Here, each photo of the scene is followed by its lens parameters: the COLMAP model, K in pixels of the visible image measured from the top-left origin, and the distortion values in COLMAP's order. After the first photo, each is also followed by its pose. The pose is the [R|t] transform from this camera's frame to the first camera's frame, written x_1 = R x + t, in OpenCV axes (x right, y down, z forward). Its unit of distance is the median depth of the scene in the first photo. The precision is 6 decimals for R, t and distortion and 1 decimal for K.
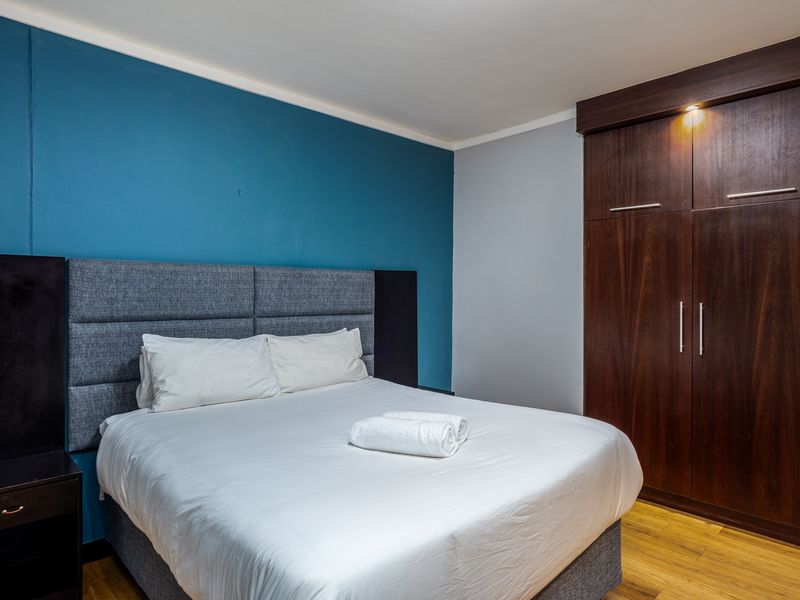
lens RADIAL K [[490.0, 0, 398.8], [0, 490.0, 300.0], [0, 0, 1]] dist [-0.013961, -0.000317]
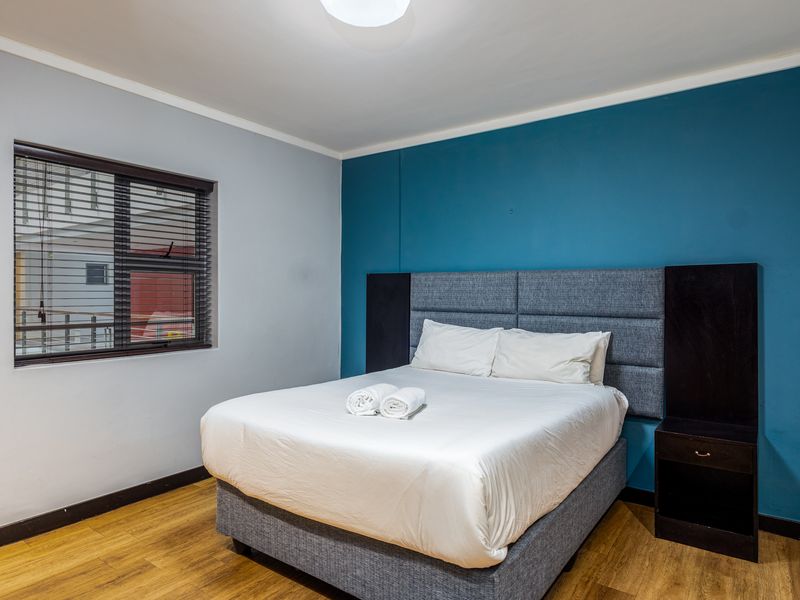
lens RADIAL K [[490.0, 0, 401.6], [0, 490.0, 297.1], [0, 0, 1]] dist [-0.013961, -0.000317]
pose [[0.205893, 0.007408, -0.978546, 0.813603], [-0.018402, 0.999824, 0.003697, -0.005318], [0.978401, 0.017246, 0.205993, 0.478429]]
